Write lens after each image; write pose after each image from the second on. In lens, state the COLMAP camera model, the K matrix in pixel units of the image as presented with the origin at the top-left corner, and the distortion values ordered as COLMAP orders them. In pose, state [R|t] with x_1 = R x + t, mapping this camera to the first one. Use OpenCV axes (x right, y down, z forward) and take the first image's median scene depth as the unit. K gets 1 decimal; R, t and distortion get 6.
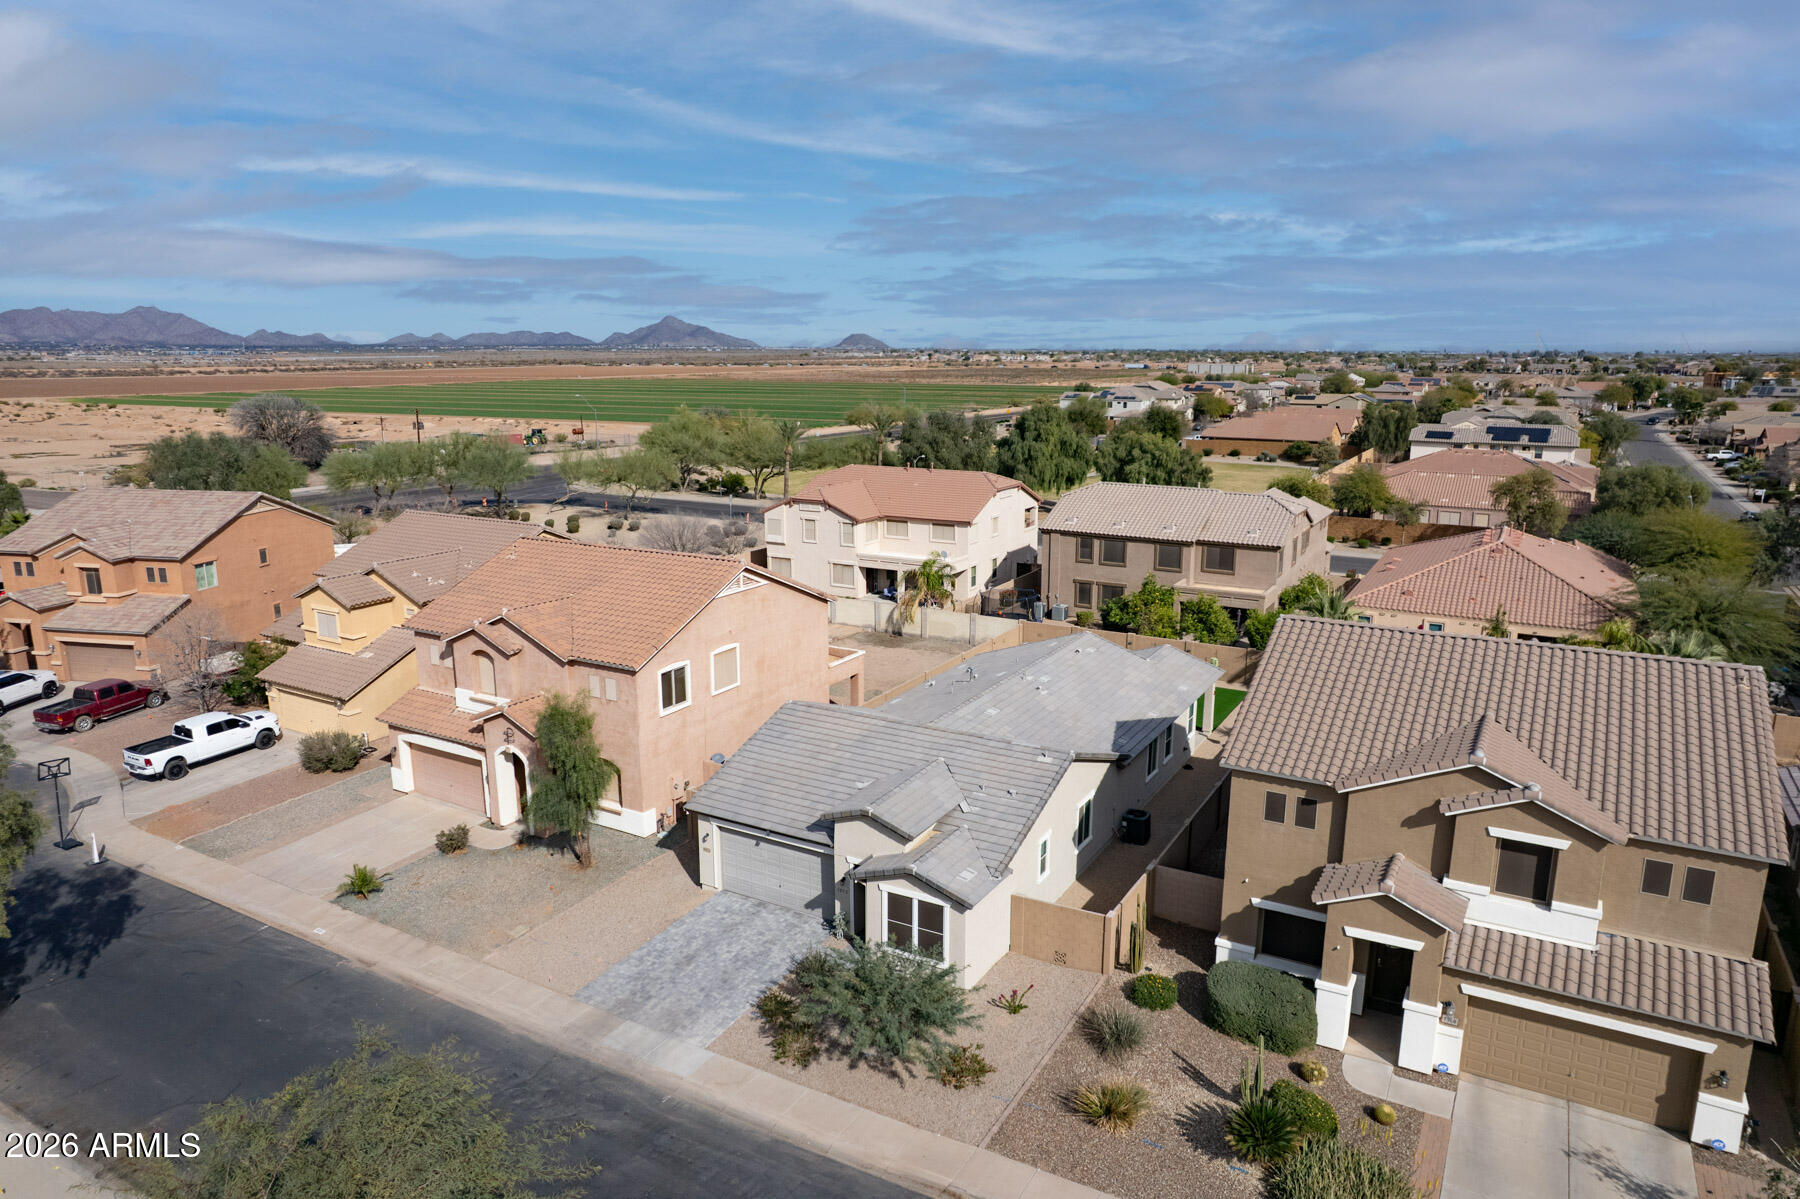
lens RADIAL K [[1095.1, 0, 859.1], [0, 1095.1, 595.1], [0, 0, 1]] dist [-0.040794, -0.002468]
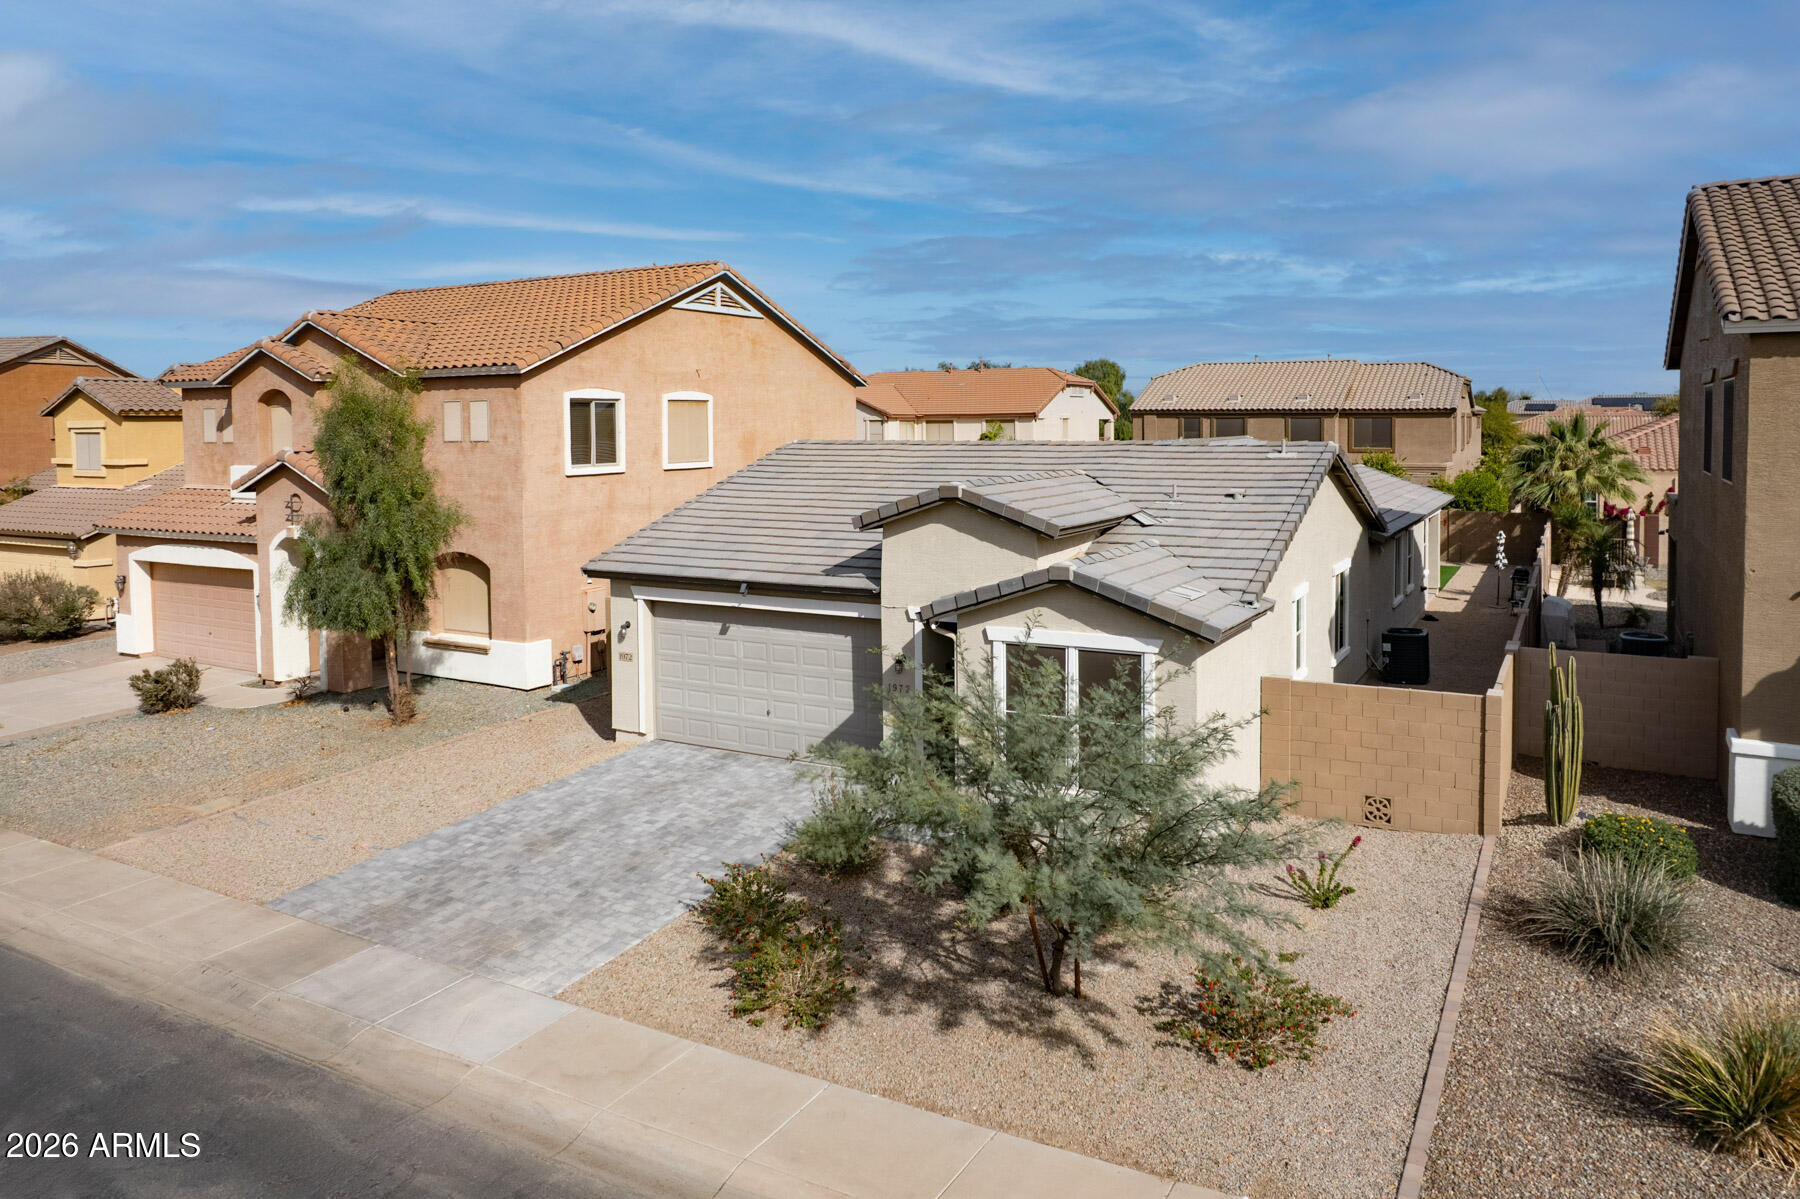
lens RADIAL K [[1171.7, 0, 928.4], [0, 1171.7, 465.1], [0, 0, 1]] dist [-0.030316, -0.002791]
pose [[0.999047, -0.002193, 0.043586, -0.023304], [0.009406, 0.986083, -0.165987, 0.251921], [-0.042616, 0.166238, 0.985164, 0.469710]]
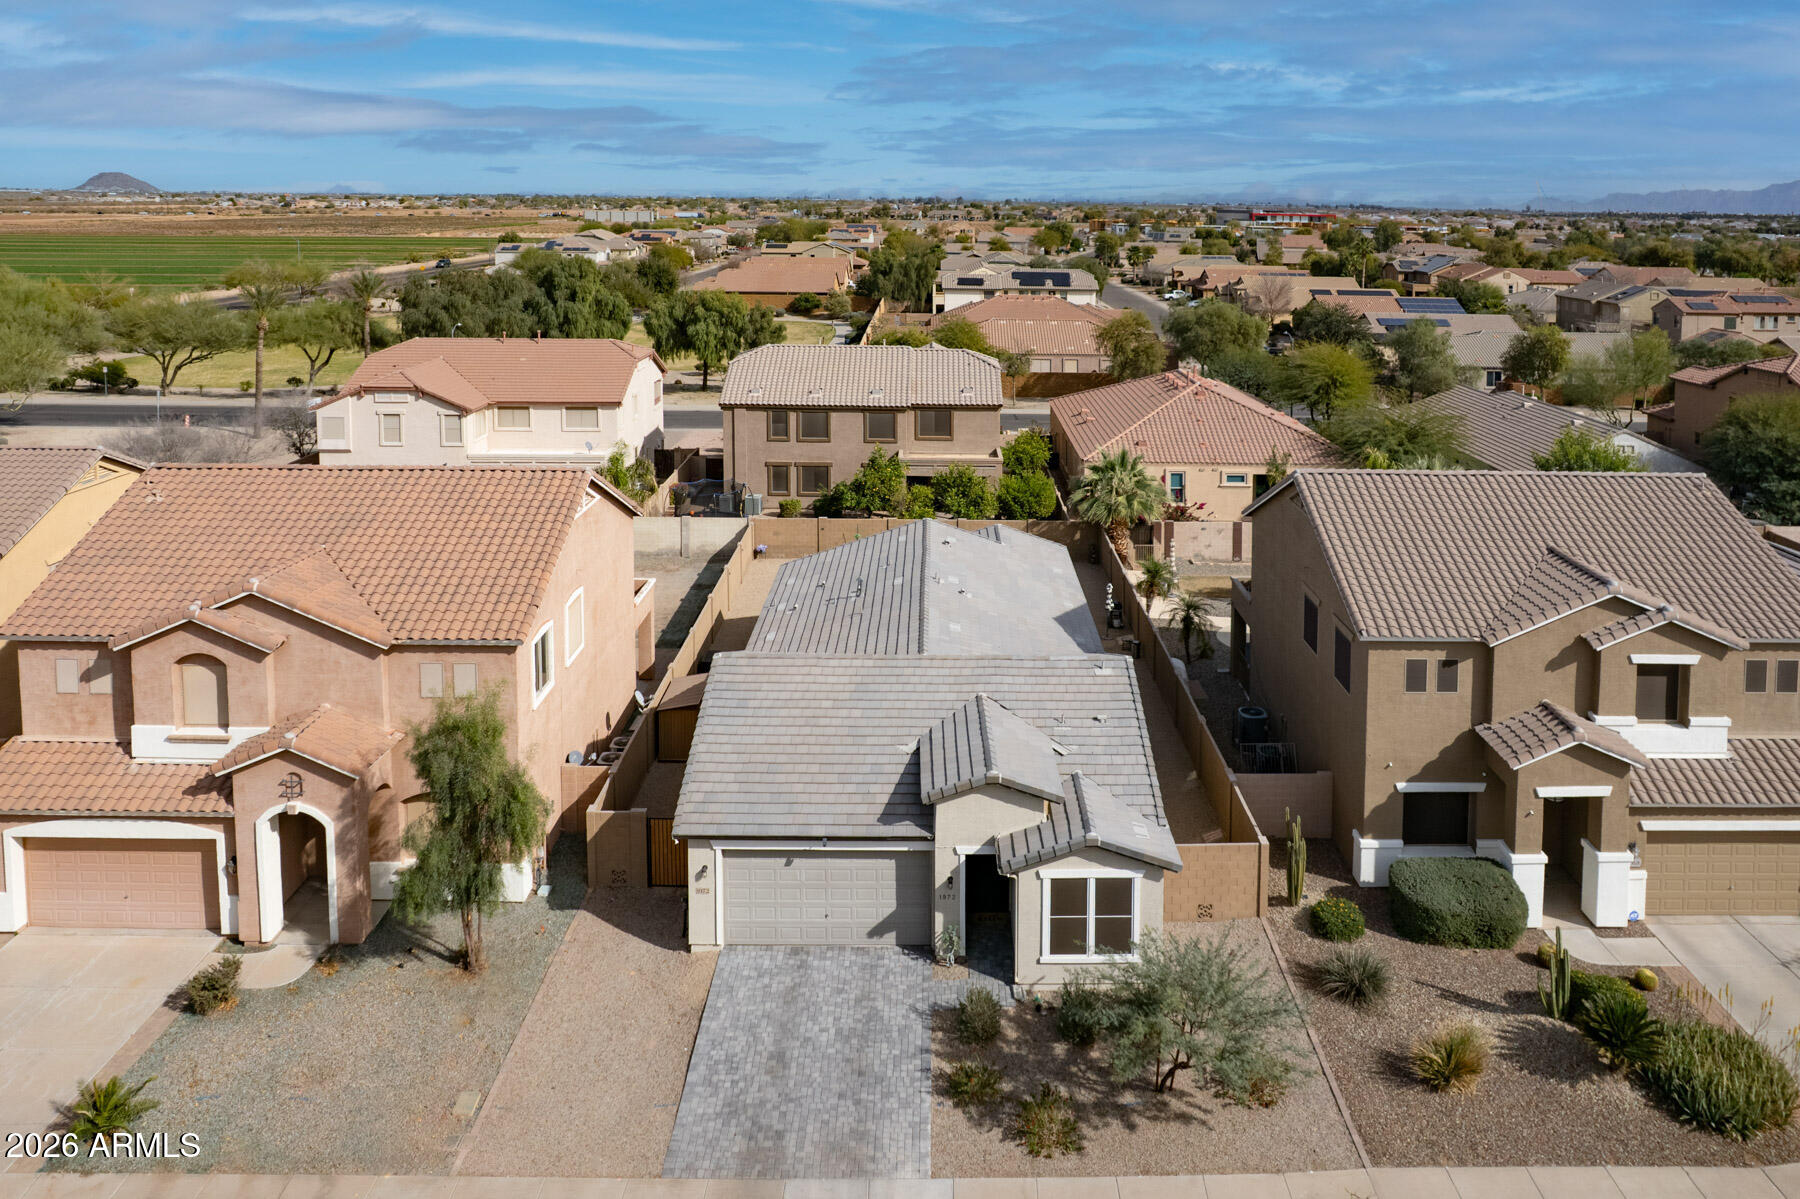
lens RADIAL K [[1299.2, 0, 909.1], [0, 1299.2, 290.8], [0, 0, 1]] dist [-0.022452, -0.003818]
pose [[0.862619, -0.022947, 0.505333, -0.457902], [0.096599, 0.988059, -0.120031, -0.032441], [-0.496544, 0.152356, 0.854536, 0.192325]]
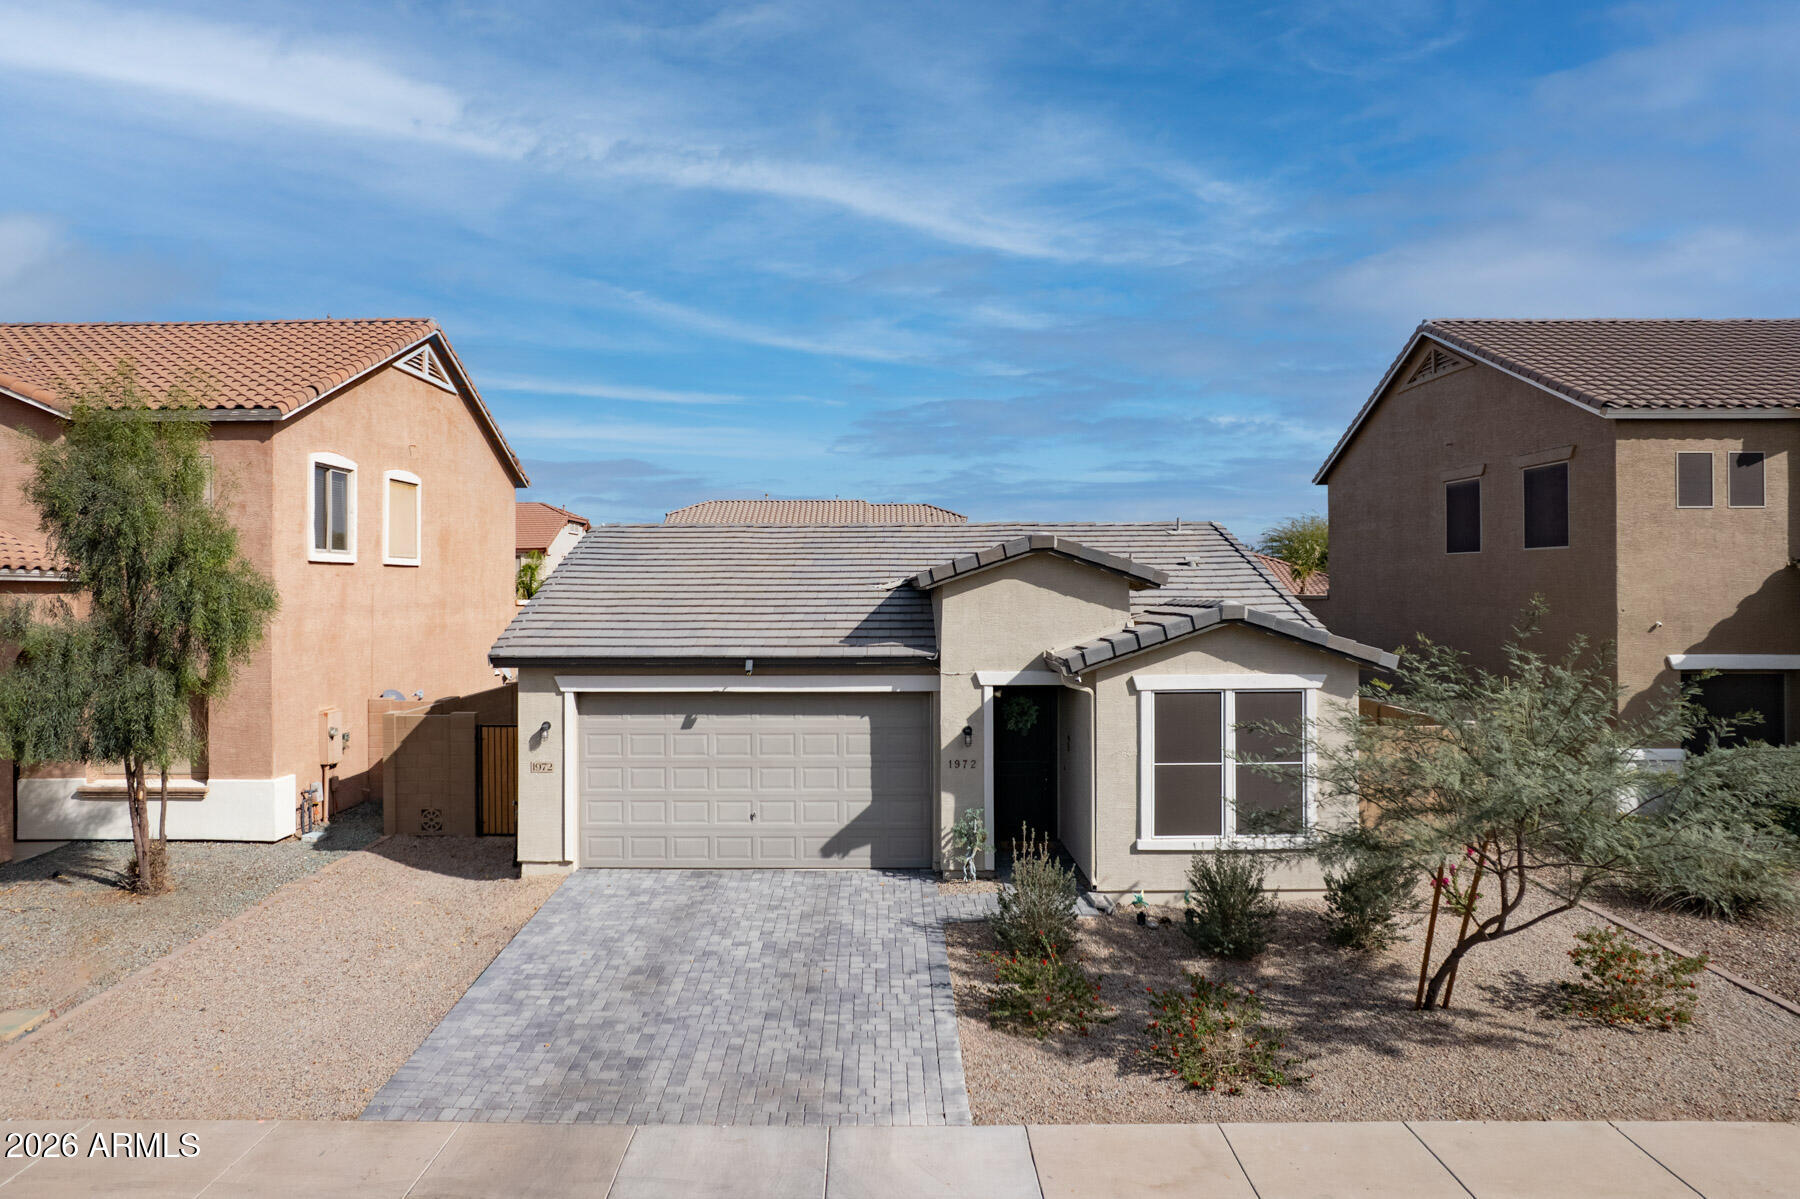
lens RADIAL K [[1199.8, 0, 828.6], [0, 1199.8, 582.8], [0, 0, 1]] dist [-0.071718, 0.059733]
pose [[0.873815, 0.006367, 0.486217, -0.278284], [0.094078, 0.978808, -0.181892, 0.273045], [-0.477071, 0.204683, 0.854698, 0.593992]]
